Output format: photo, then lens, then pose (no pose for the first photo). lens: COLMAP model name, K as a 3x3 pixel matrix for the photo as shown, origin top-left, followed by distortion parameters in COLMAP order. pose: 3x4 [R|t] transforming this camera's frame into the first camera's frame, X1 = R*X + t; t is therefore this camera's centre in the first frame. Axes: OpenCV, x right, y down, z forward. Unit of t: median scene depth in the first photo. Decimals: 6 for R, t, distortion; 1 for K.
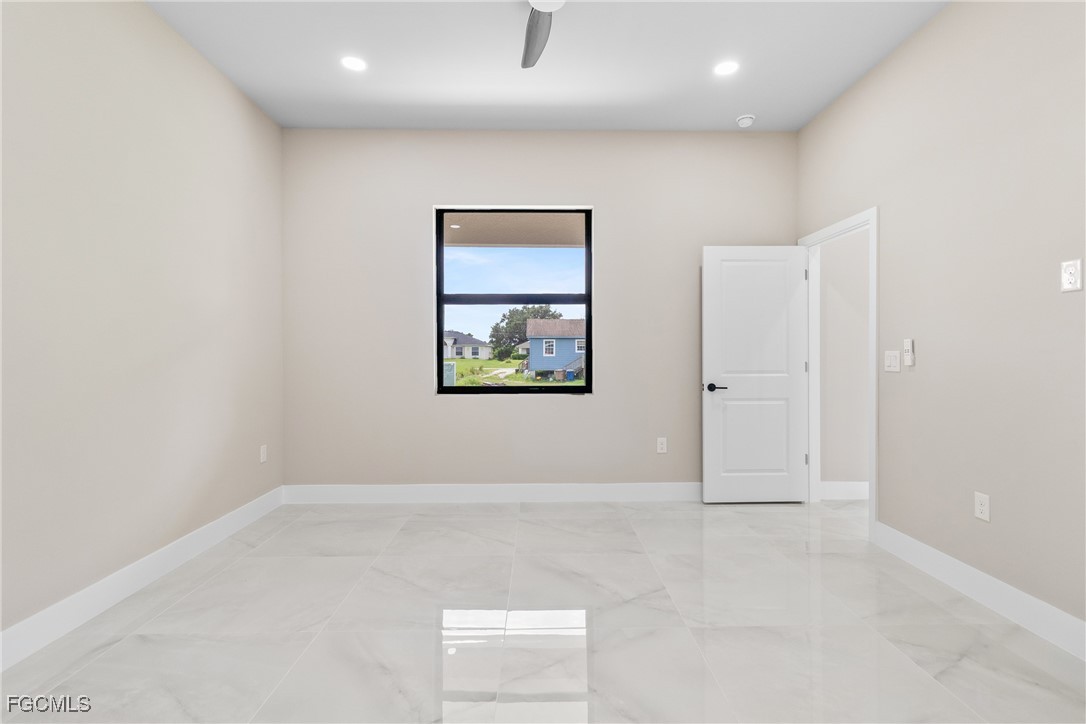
lens RADIAL K [[504.2, 0, 547.7], [0, 504.2, 355.7], [0, 0, 1]] dist [-0.000322, 0.000273]
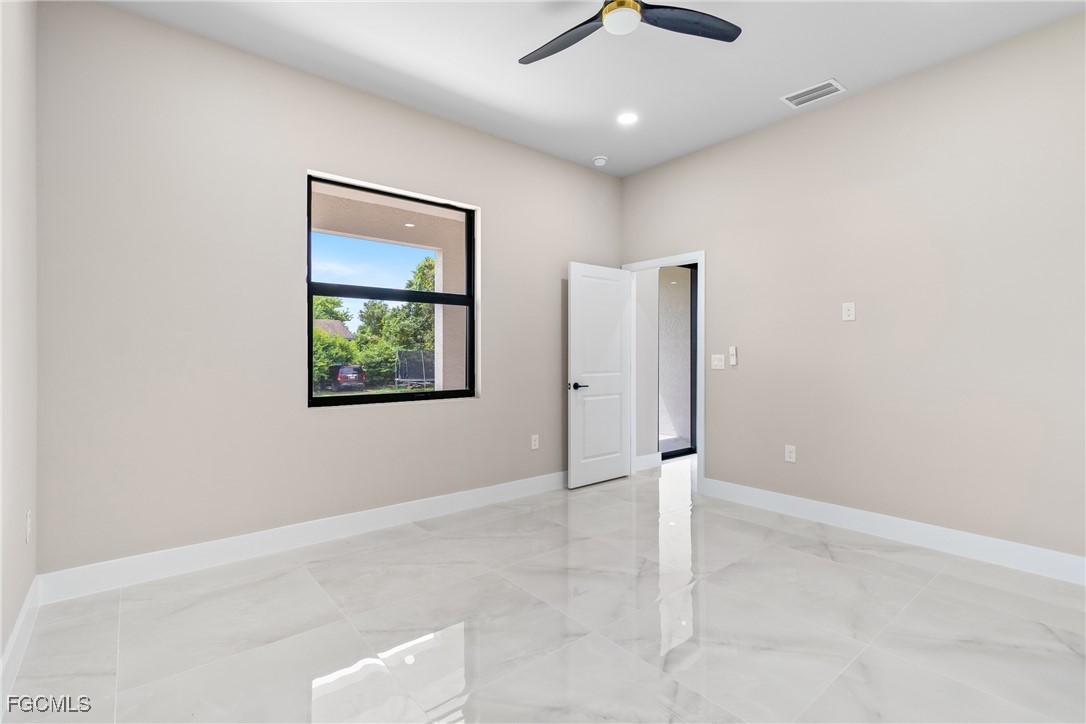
lens RADIAL K [[504.2, 0, 547.7], [0, 504.2, 355.7], [0, 0, 1]] dist [-0.000322, 0.000273]
pose [[0.780453, 0.000874, 0.625214, -0.435057], [0.001891, 0.999991, -0.003758, -0.001812], [-0.625212, 0.004115, 0.780444, 0.149597]]
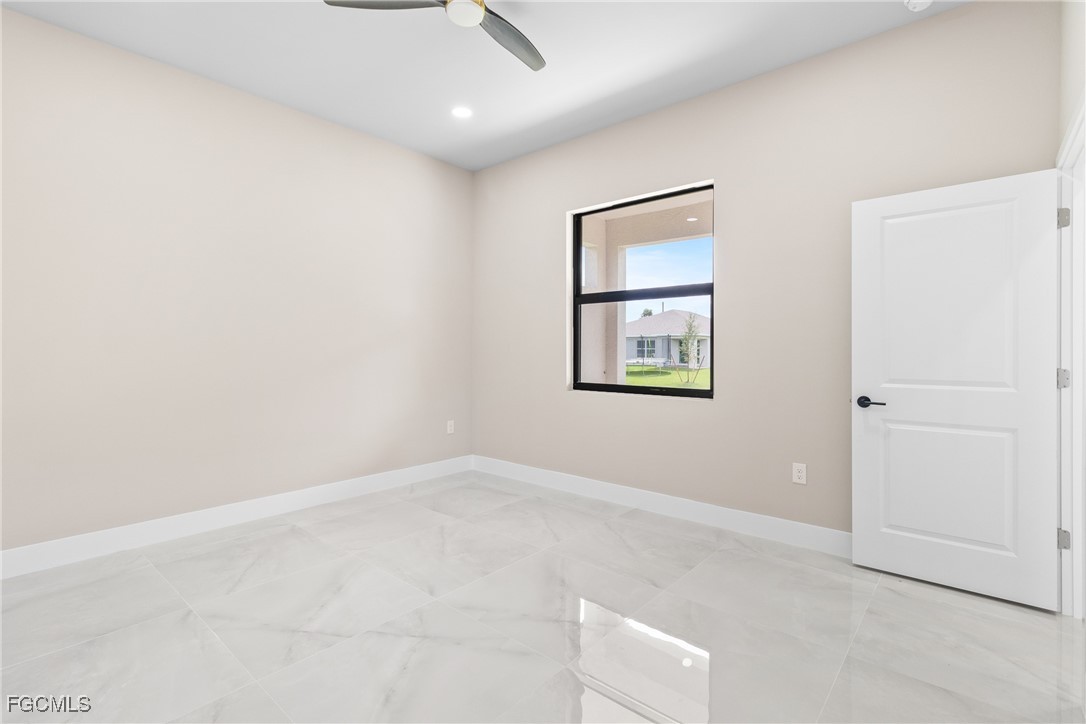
lens RADIAL K [[504.2, 0, 547.7], [0, 504.2, 355.7], [0, 0, 1]] dist [-0.000322, 0.000273]
pose [[0.745847, 0.011537, -0.666017, 0.460727], [-0.007529, 0.999932, 0.008889, -0.004105], [0.666074, -0.001615, 0.745884, 0.182969]]
